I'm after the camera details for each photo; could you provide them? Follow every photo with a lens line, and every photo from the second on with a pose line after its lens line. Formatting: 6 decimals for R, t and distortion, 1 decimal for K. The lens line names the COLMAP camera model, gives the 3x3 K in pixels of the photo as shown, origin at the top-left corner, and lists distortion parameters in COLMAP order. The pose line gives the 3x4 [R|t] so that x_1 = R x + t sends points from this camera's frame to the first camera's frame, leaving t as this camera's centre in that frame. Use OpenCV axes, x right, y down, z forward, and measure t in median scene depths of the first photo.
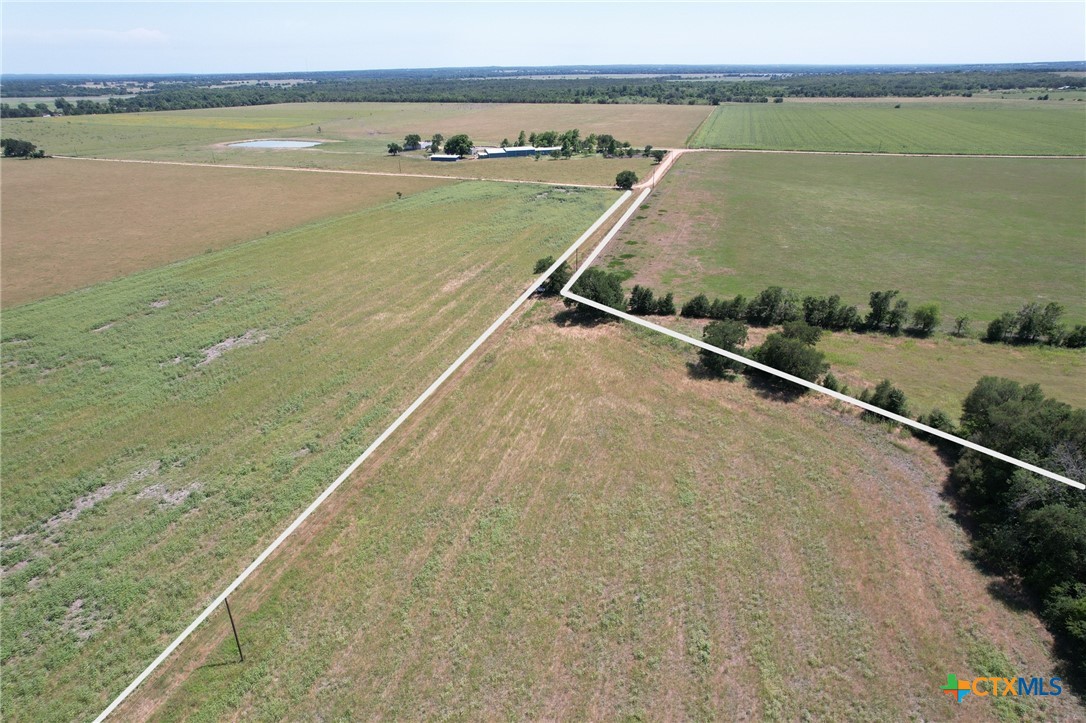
lens RADIAL K [[711.4, 0, 545.0], [0, 711.4, 361.8], [0, 0, 1]] dist [-0.067925, 0.069143]
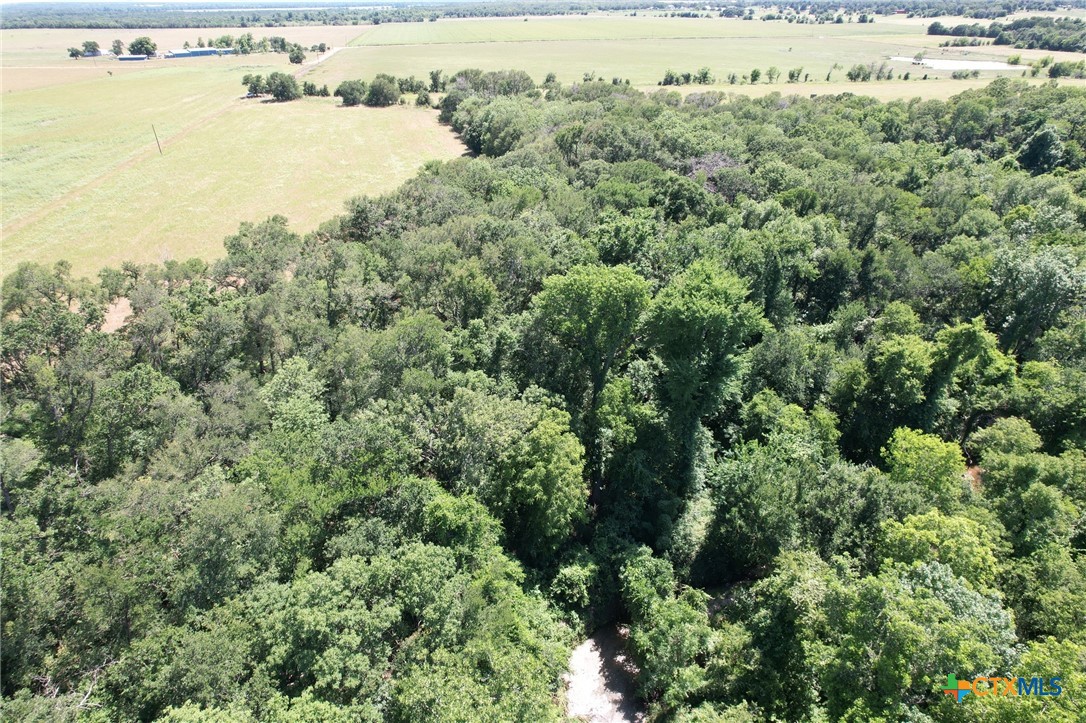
lens RADIAL K [[711.4, 0, 548.6], [0, 711.4, 359.5], [0, 0, 1]] dist [-0.067925, 0.069143]
pose [[0.911683, -0.186841, 0.365957, -0.030715], [0.158973, 0.981667, 0.105156, 0.168657], [-0.378895, -0.037692, 0.924672, -0.304426]]
